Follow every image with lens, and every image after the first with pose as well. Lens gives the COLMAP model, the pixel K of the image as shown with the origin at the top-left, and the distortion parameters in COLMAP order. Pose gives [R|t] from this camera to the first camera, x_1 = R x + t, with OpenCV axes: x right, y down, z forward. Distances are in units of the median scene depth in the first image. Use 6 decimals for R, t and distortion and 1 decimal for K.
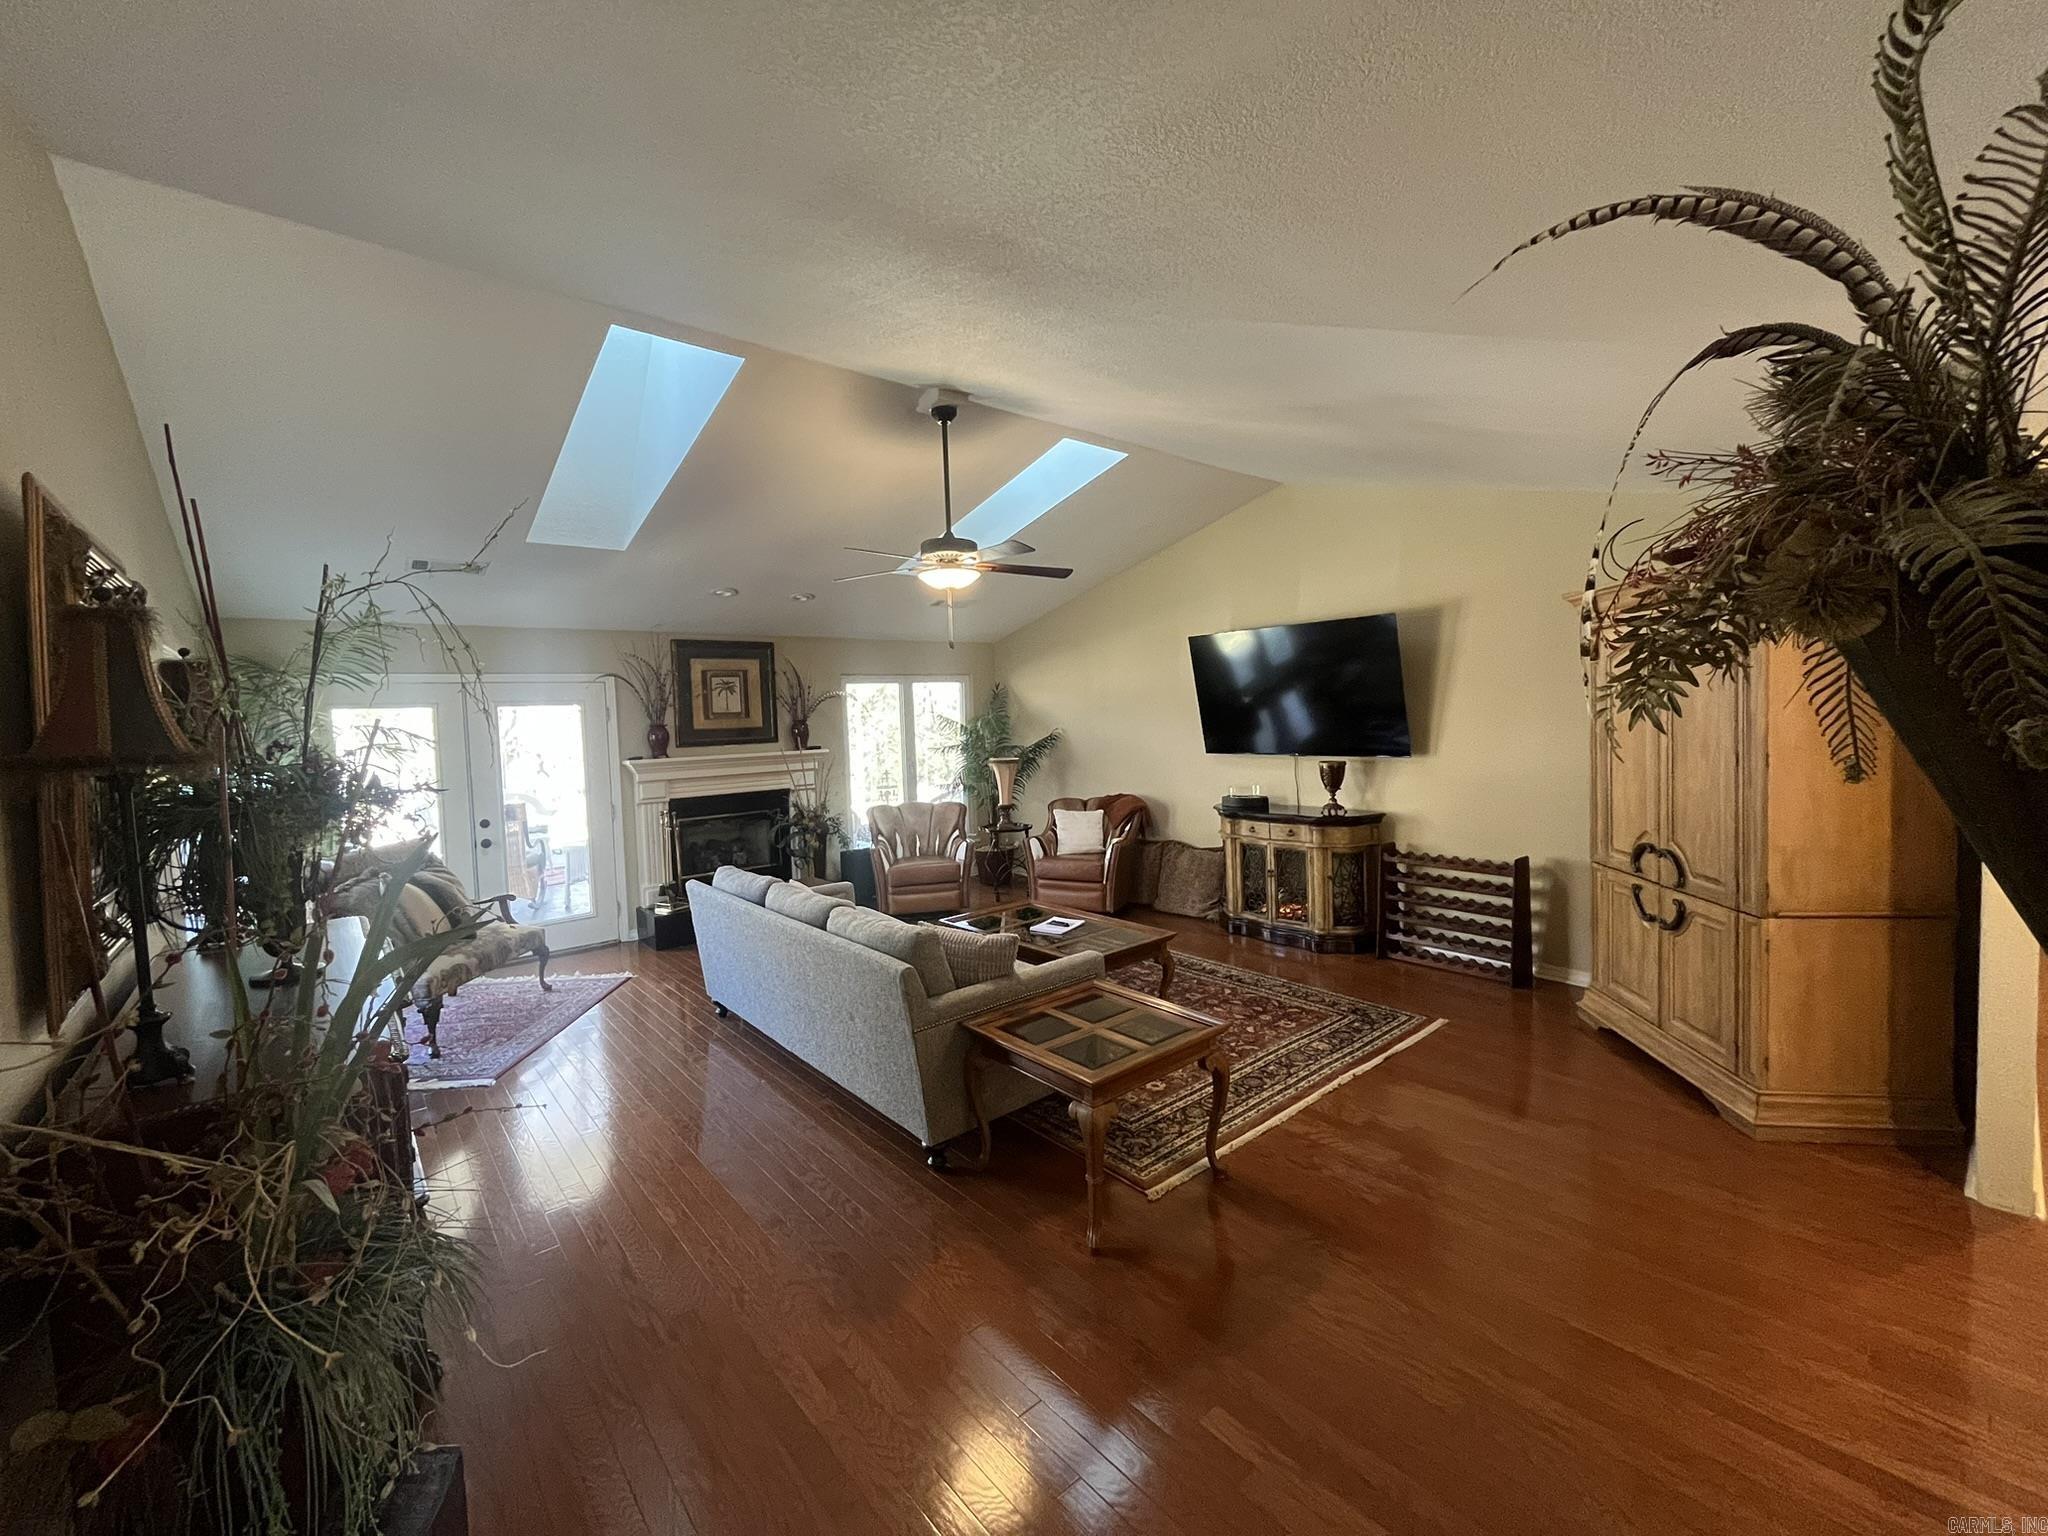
lens RADIAL K [[835.2, 0, 1033.6], [0, 835.2, 754.5], [0, 0, 1]] dist [-0.003409, 0.000066]
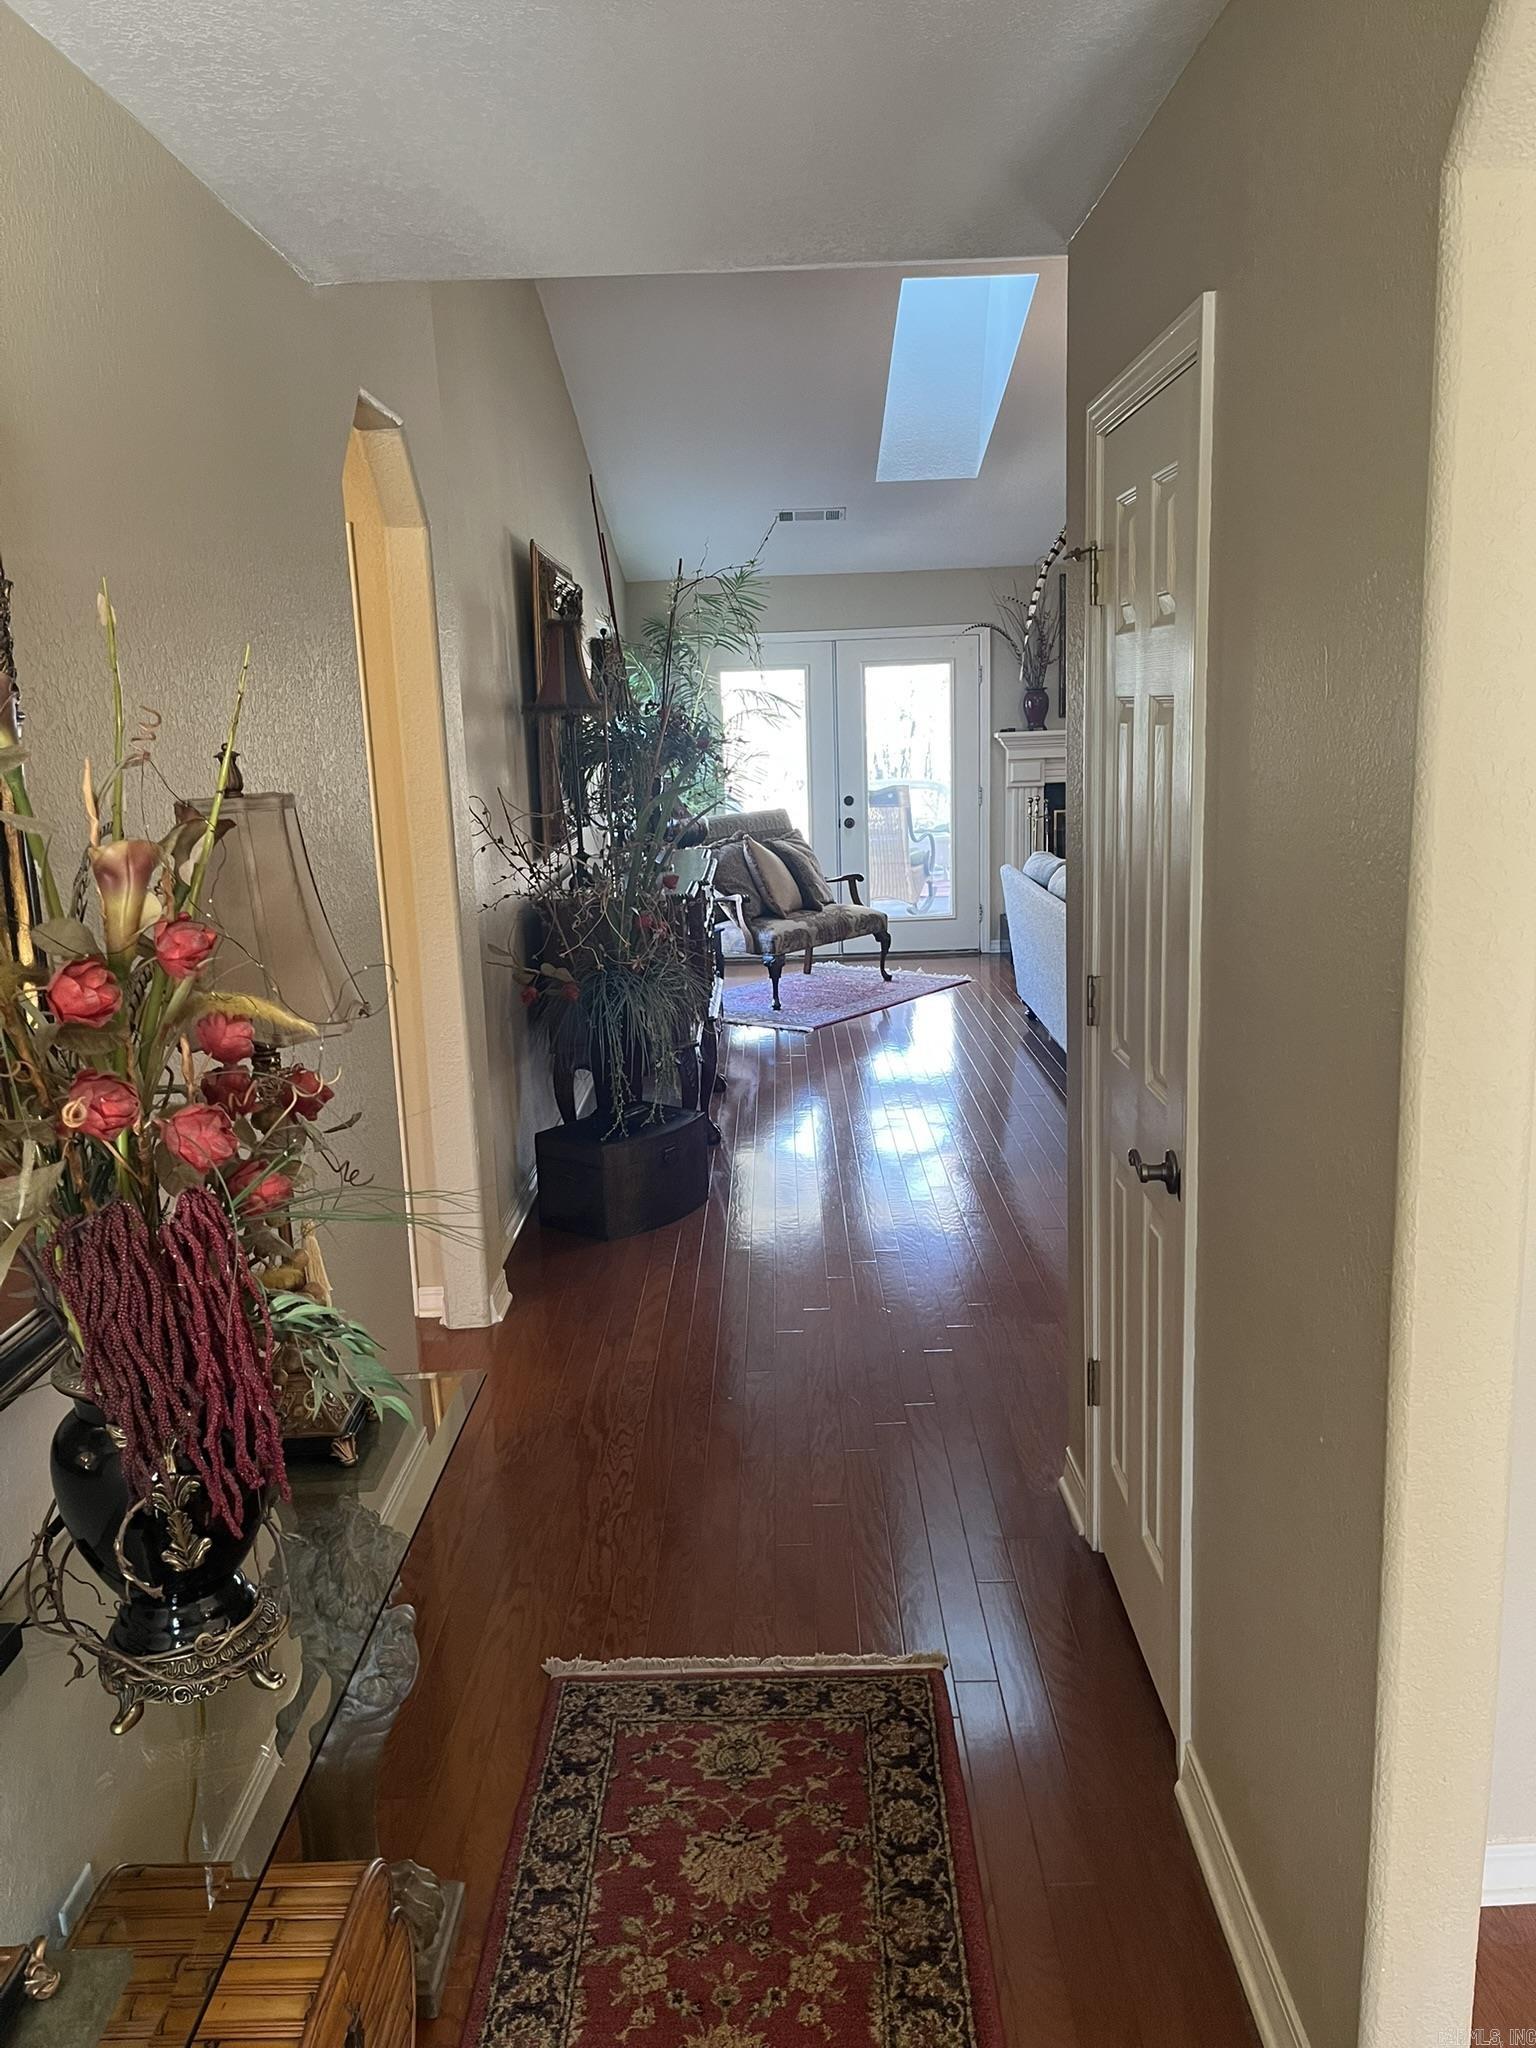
lens RADIAL K [[1588.3, 0, 776.3], [0, 1588.3, 1030.4], [0, 0, 1]] dist [0.007785, 0.000892]
pose [[0.759869, 0.130962, -0.636749, 0.484943], [-0.017970, 0.983355, 0.180805, 0.021640], [0.649828, -0.125946, 0.749574, -0.438043]]
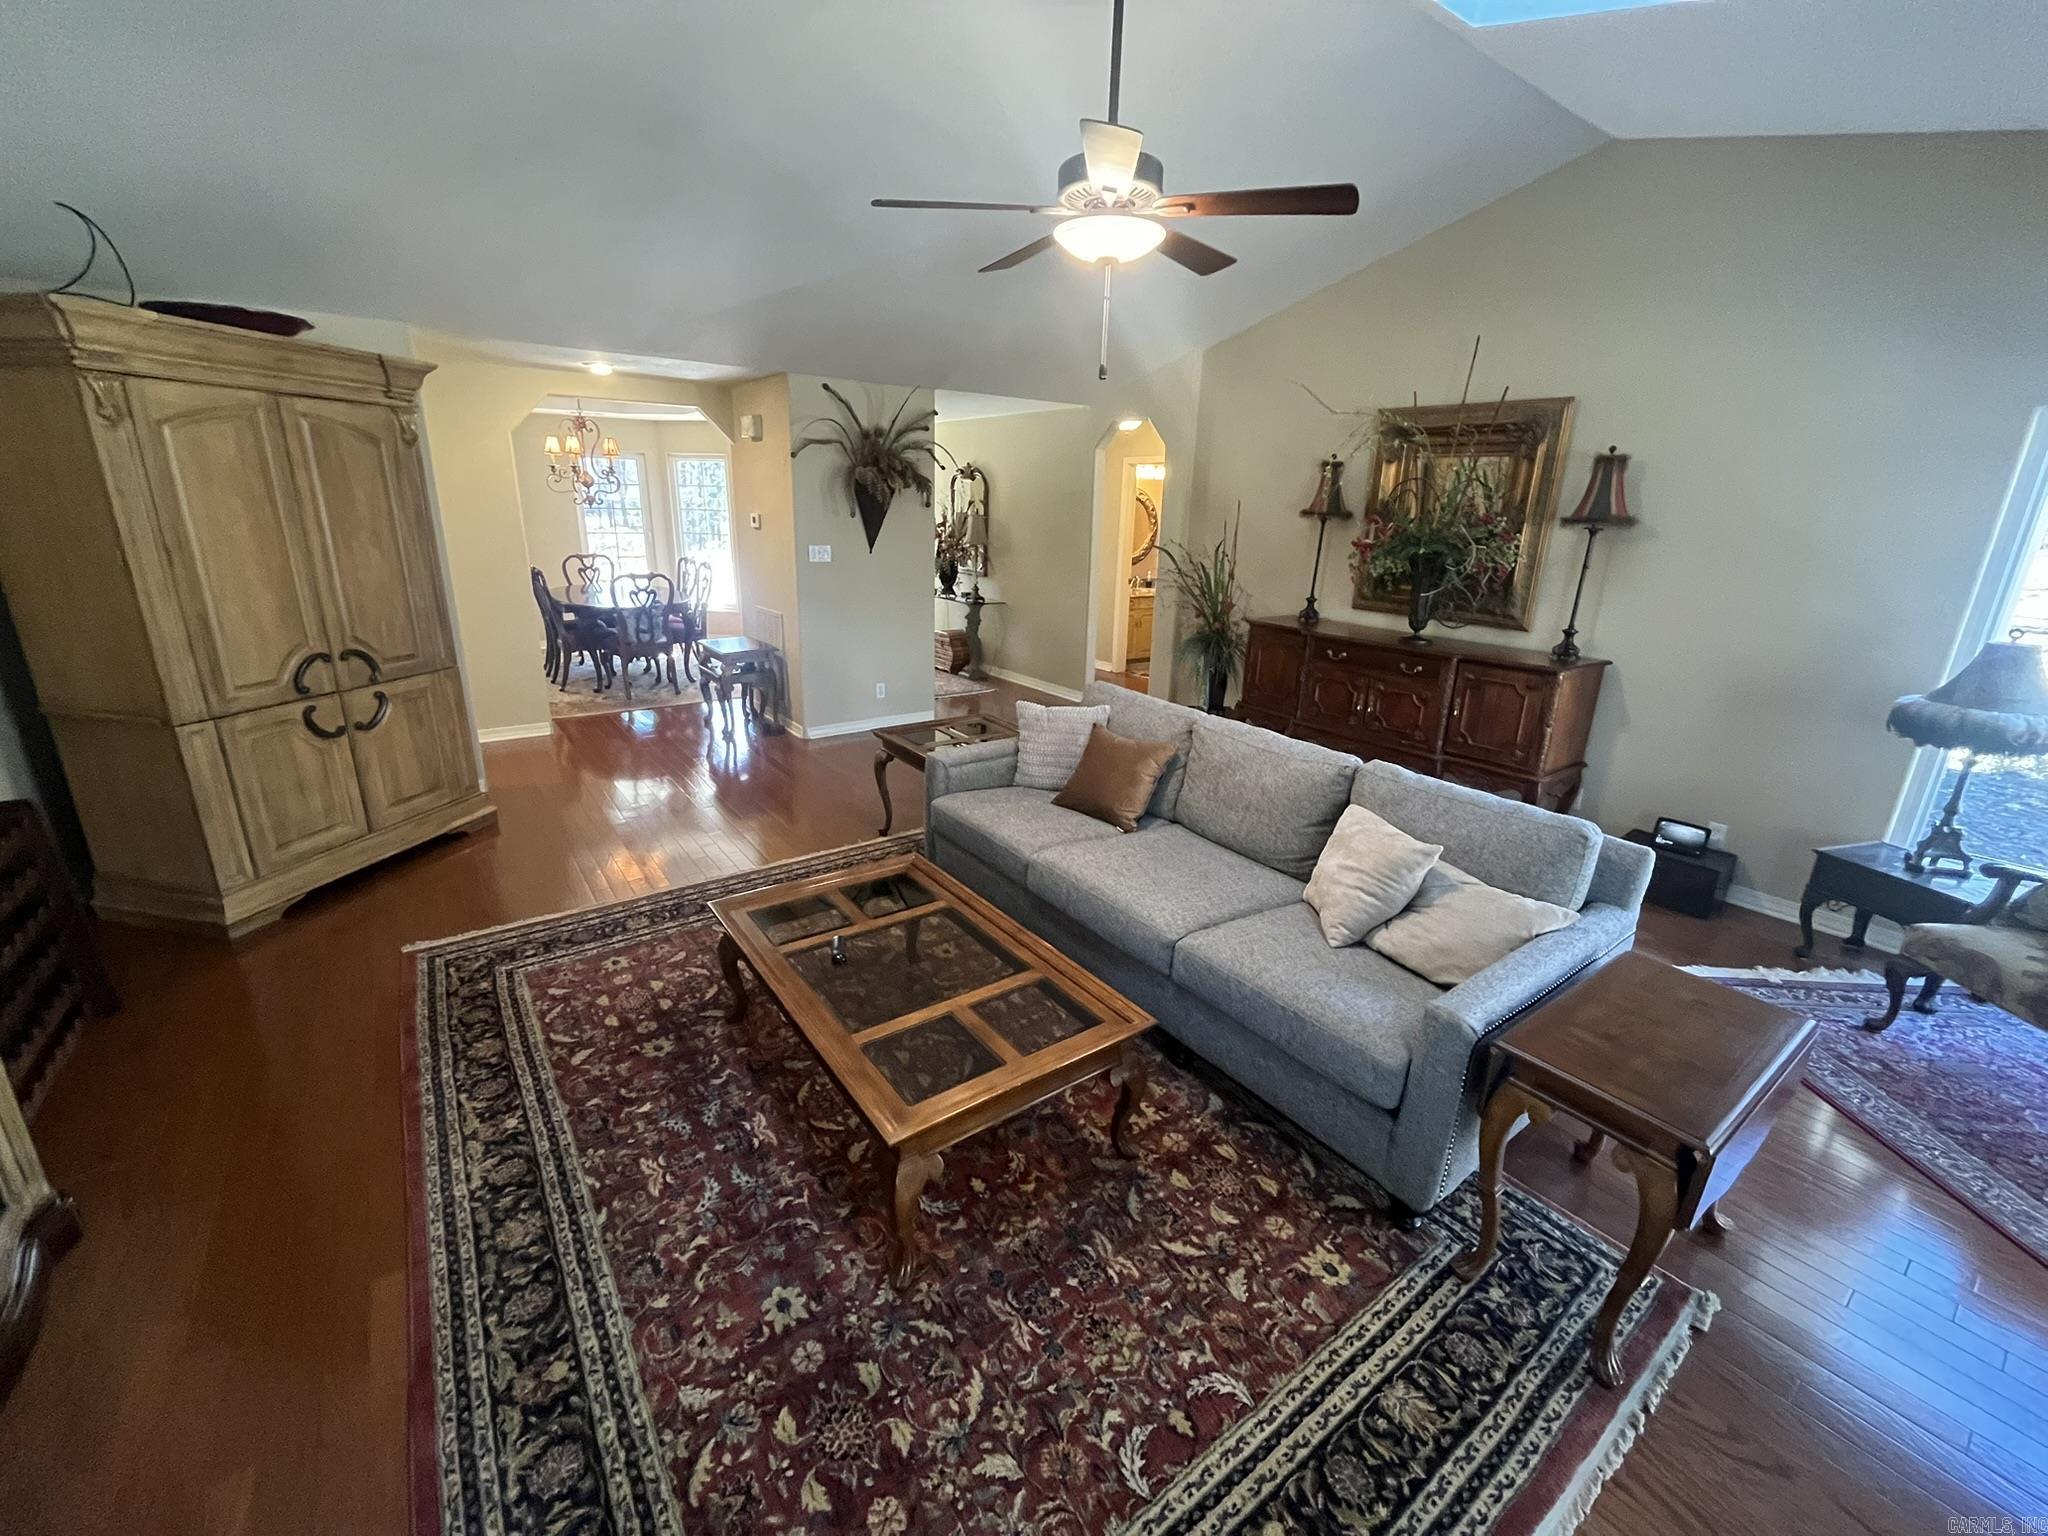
lens RADIAL K [[835.2, 0, 1025.1], [0, 835.2, 769.6], [0, 0, 1]] dist [-0.003409, 0.000066]
pose [[-0.996742, -0.018006, 0.078619, -0.083389], [0.010707, 0.936594, 0.350253, -0.064899], [-0.079940, 0.349954, -0.933350, 1.401439]]
